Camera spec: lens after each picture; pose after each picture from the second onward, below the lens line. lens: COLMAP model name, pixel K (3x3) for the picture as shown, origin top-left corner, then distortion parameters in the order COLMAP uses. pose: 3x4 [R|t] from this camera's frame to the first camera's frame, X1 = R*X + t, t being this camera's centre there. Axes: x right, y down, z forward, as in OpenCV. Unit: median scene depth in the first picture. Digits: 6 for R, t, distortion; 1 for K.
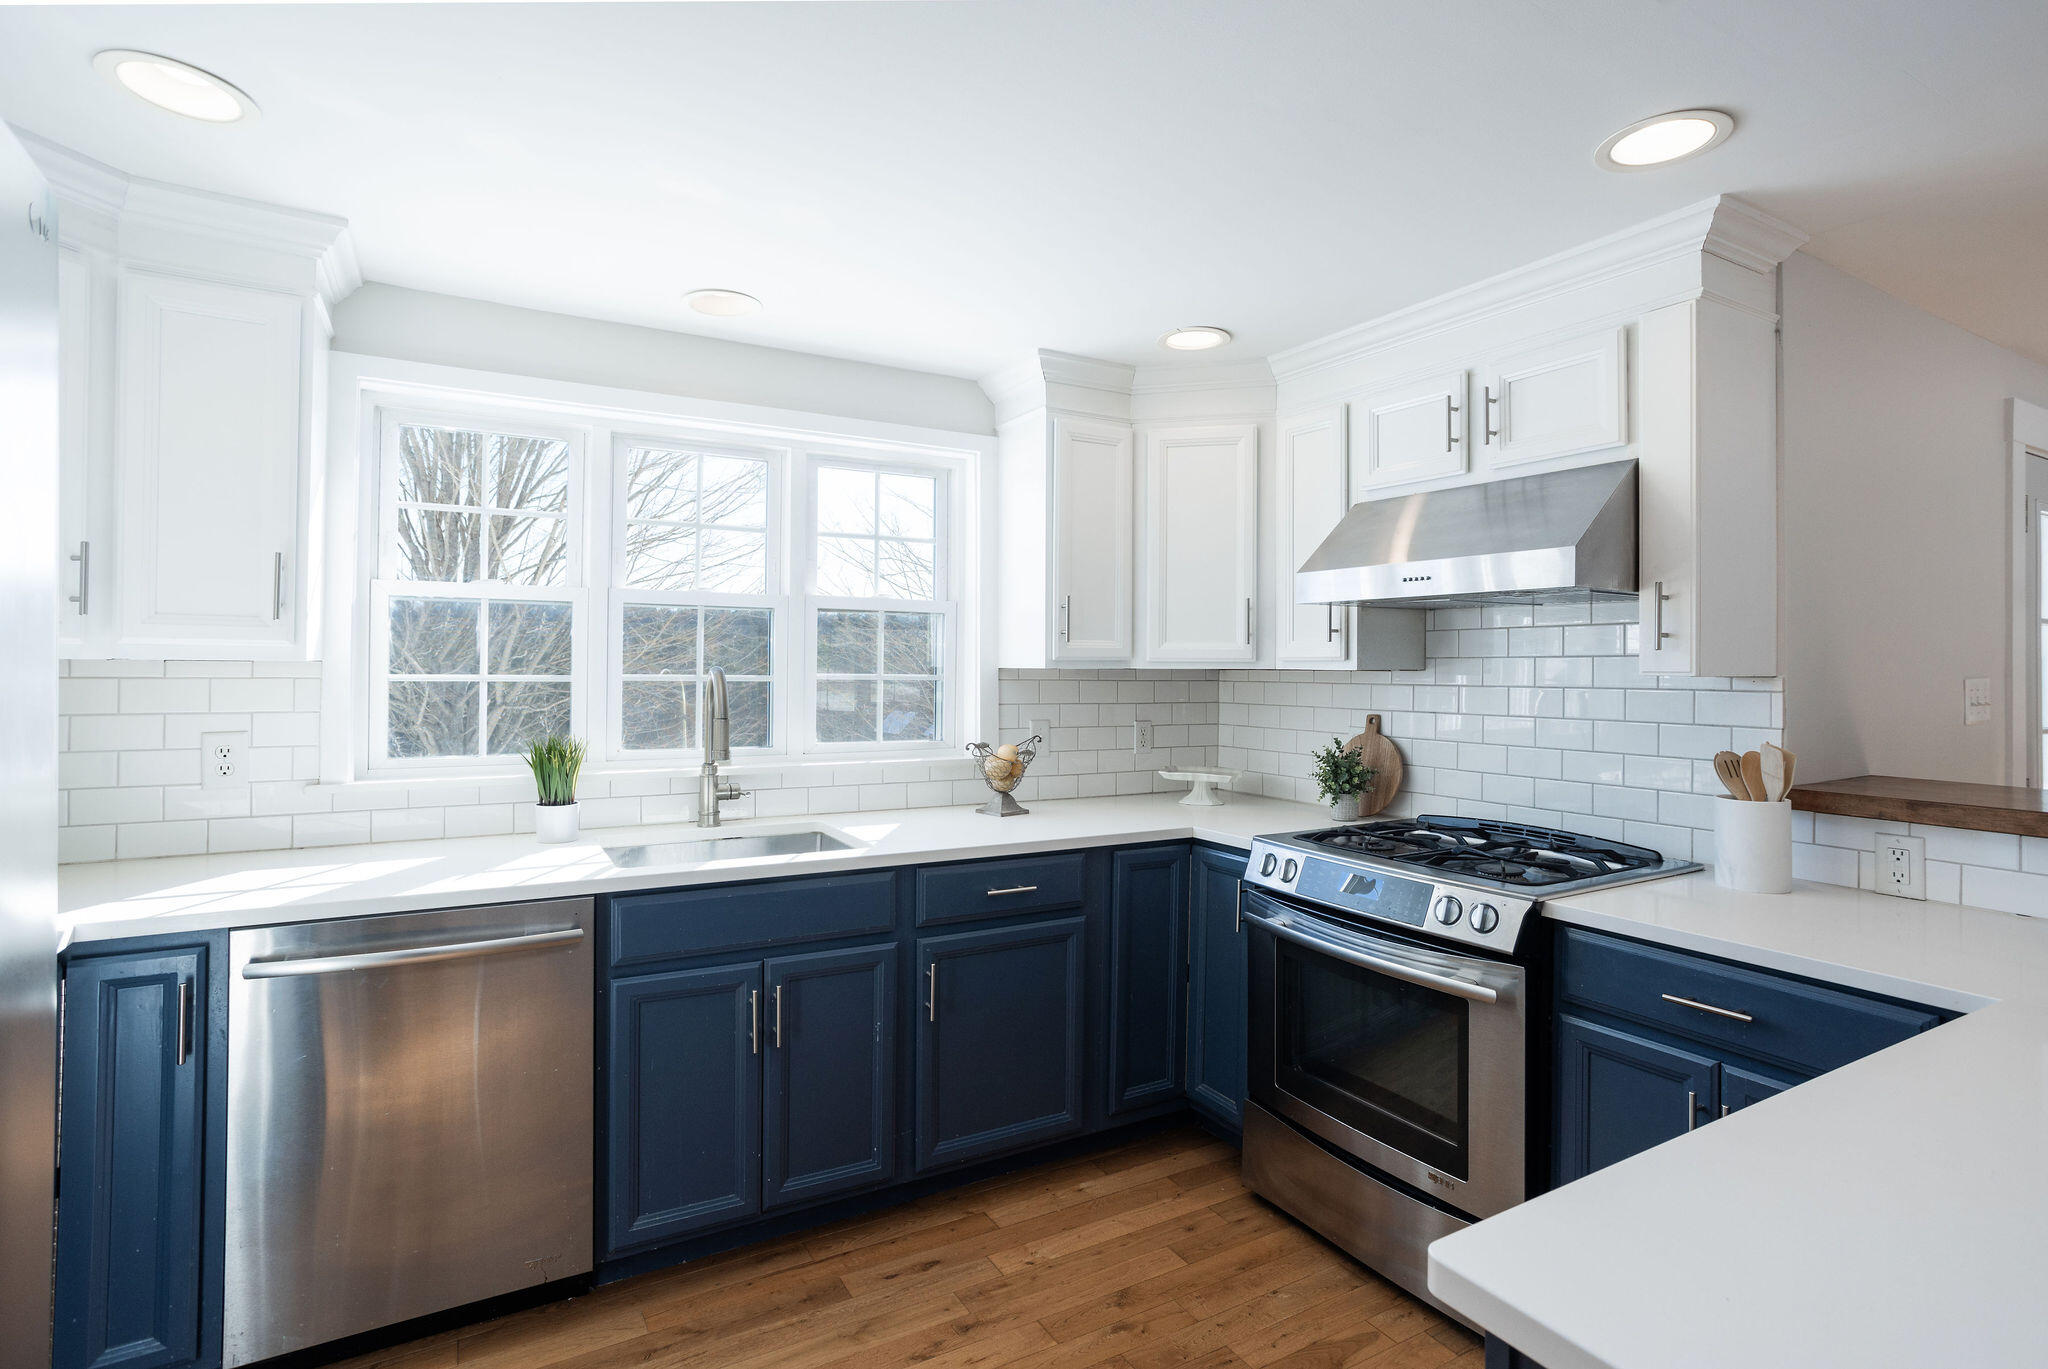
lens RADIAL K [[1003.8, 0, 1082.1], [0, 1003.8, 665.3], [0, 0, 1]] dist [-0.026692, 0.017925]
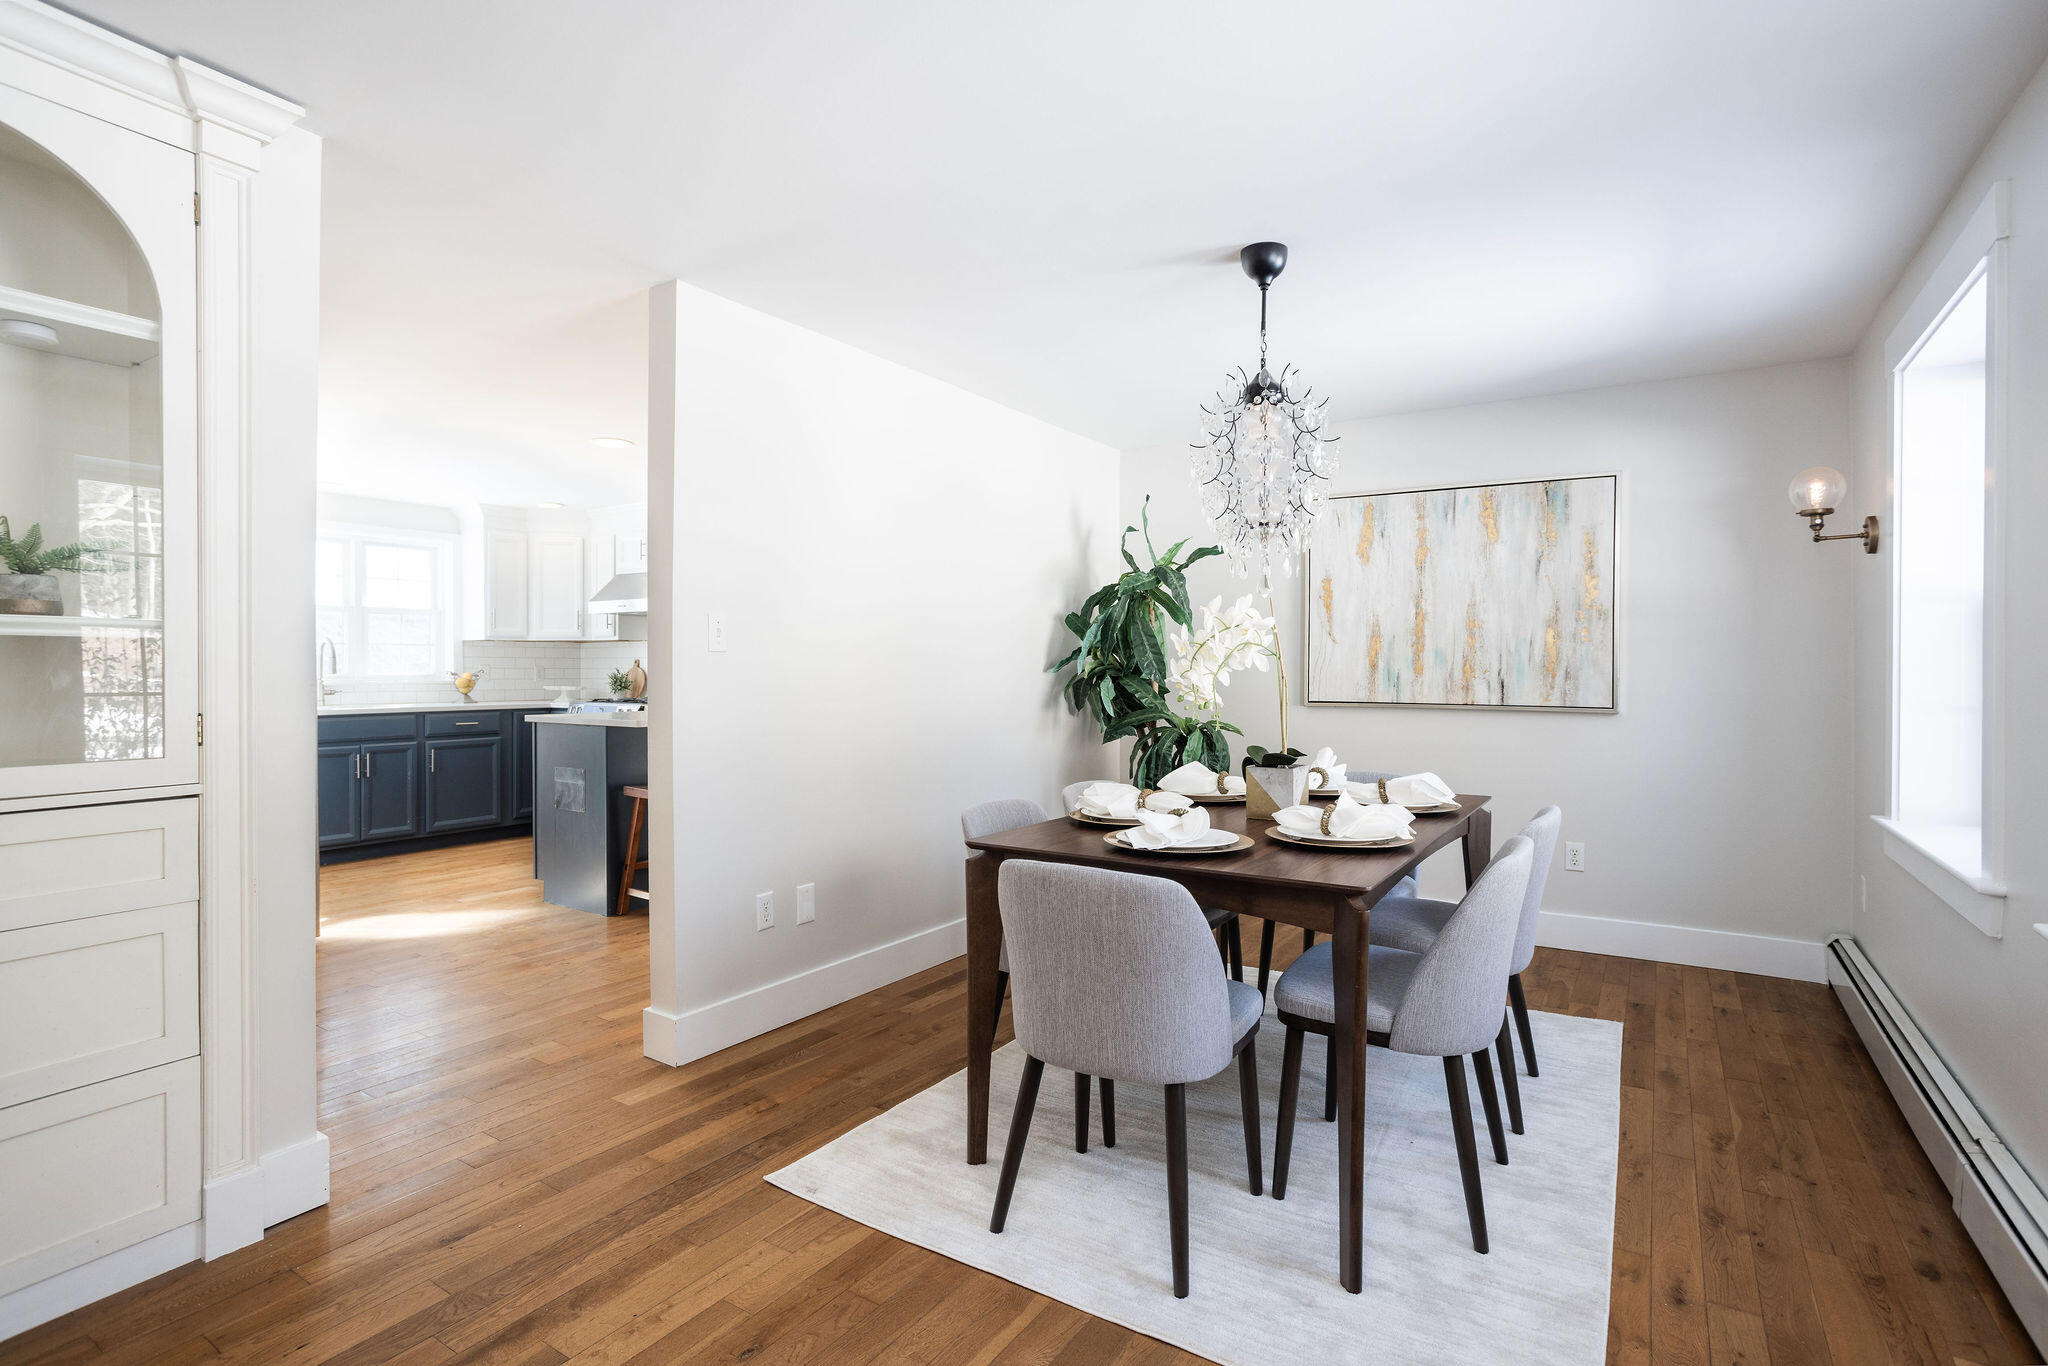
lens RADIAL K [[1003.8, 0, 1016.9], [0, 1003.8, 677.6], [0, 0, 1]] dist [-0.026692, 0.017925]
pose [[0.918770, -0.009477, 0.394680, 0.222324], [0.005015, 0.999911, 0.012336, 0.083336], [-0.394762, -0.009355, 0.918736, -1.952506]]
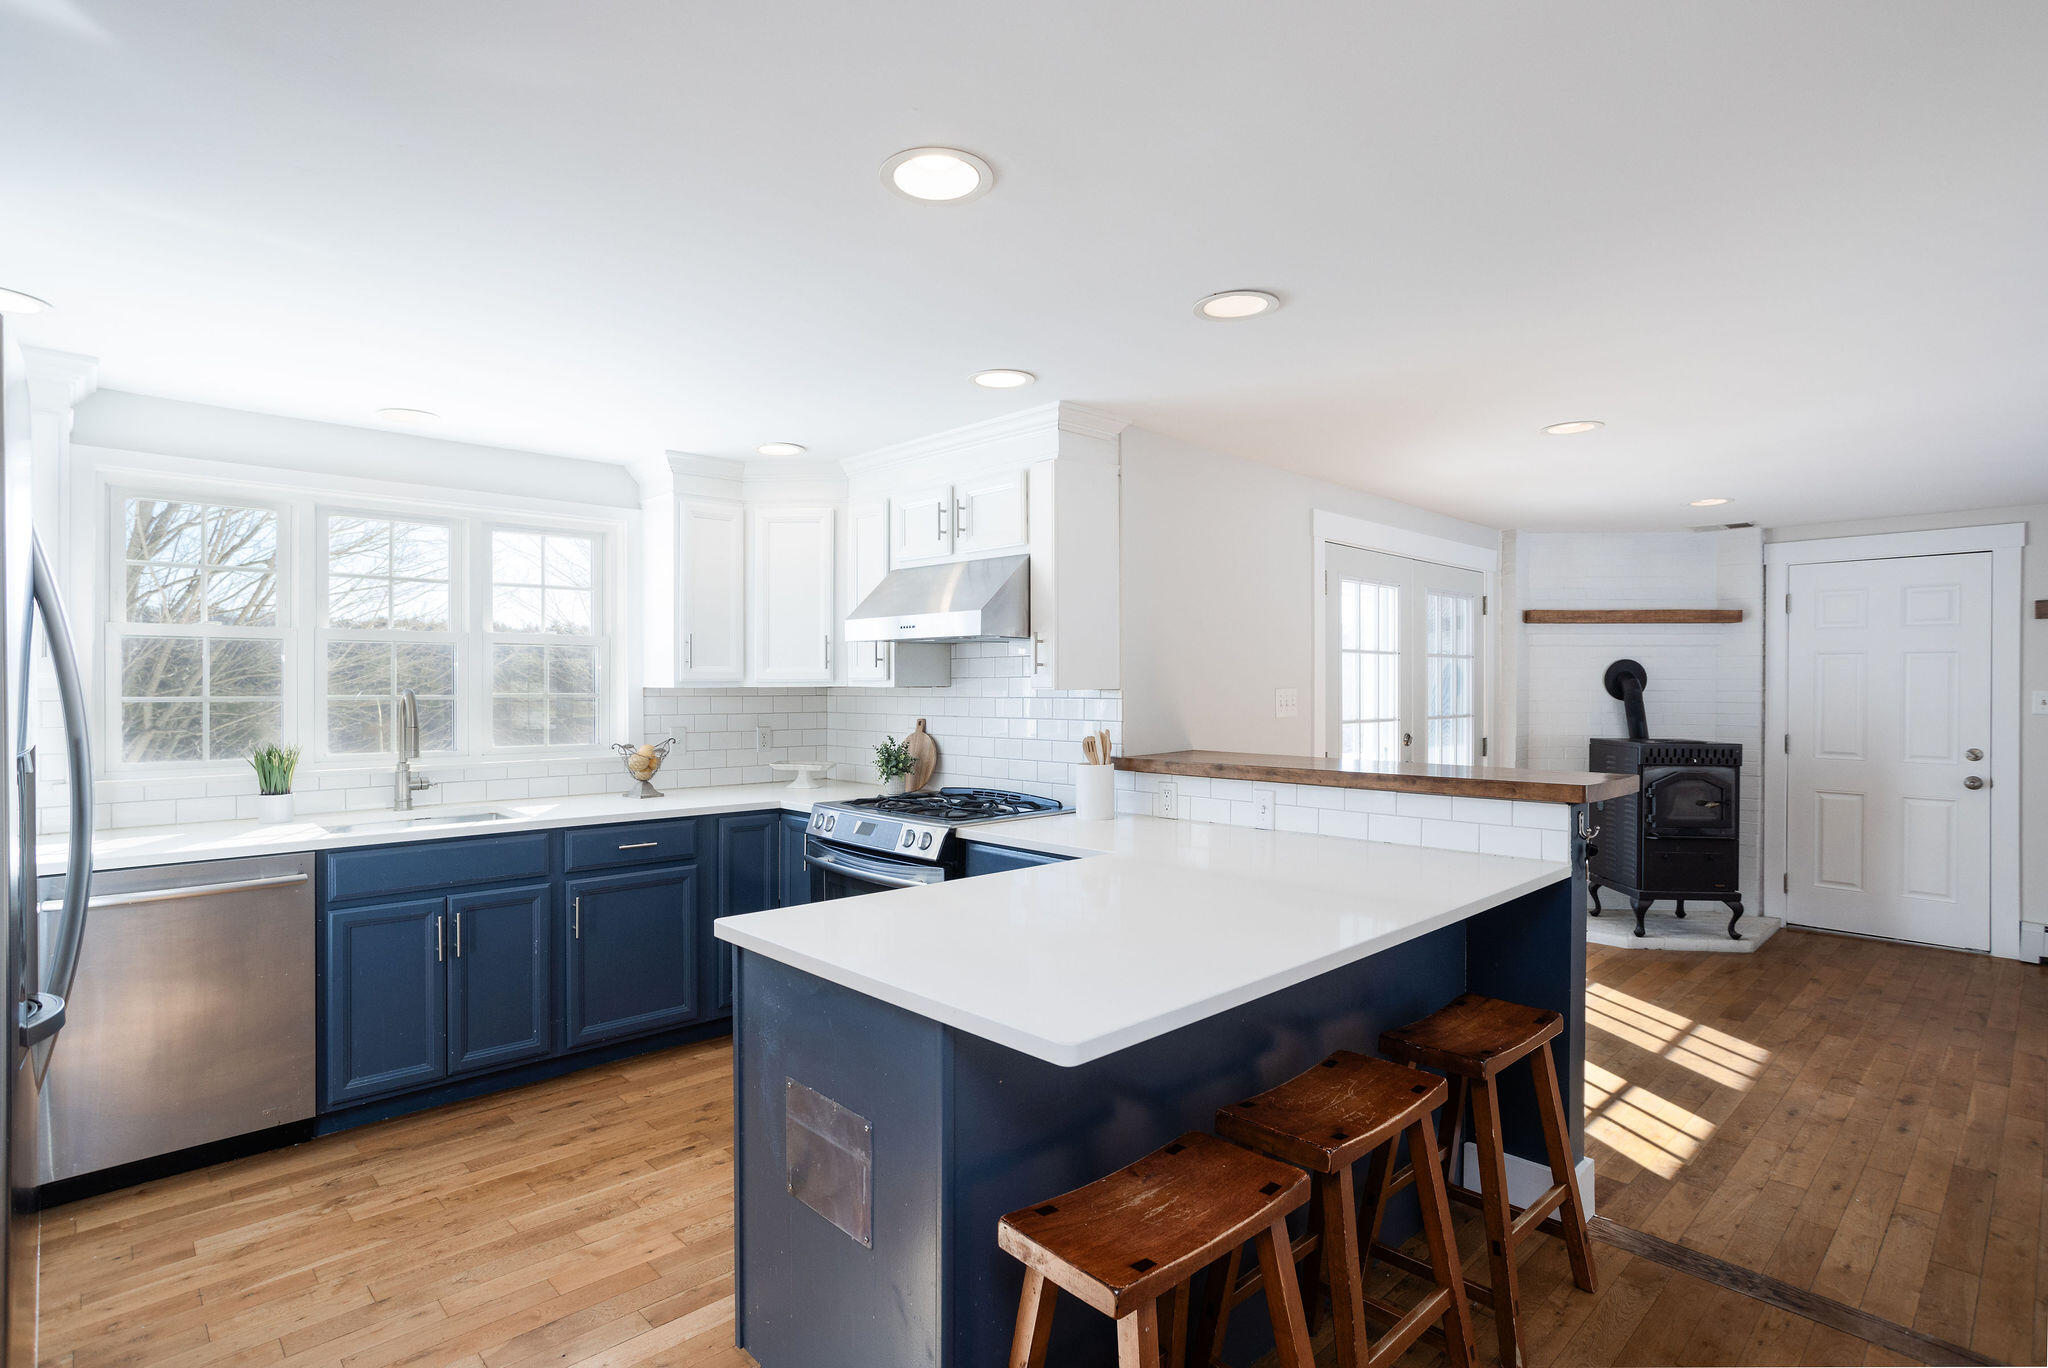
lens RADIAL K [[1003.8, 0, 1011.4], [0, 1003.8, 689.0], [0, 0, 1]] dist [-0.026692, 0.017925]
pose [[0.981648, -0.009060, 0.190487, 0.182845], [0.007119, 0.999916, 0.010867, -0.007125], [-0.190569, -0.009312, 0.981630, -0.486666]]
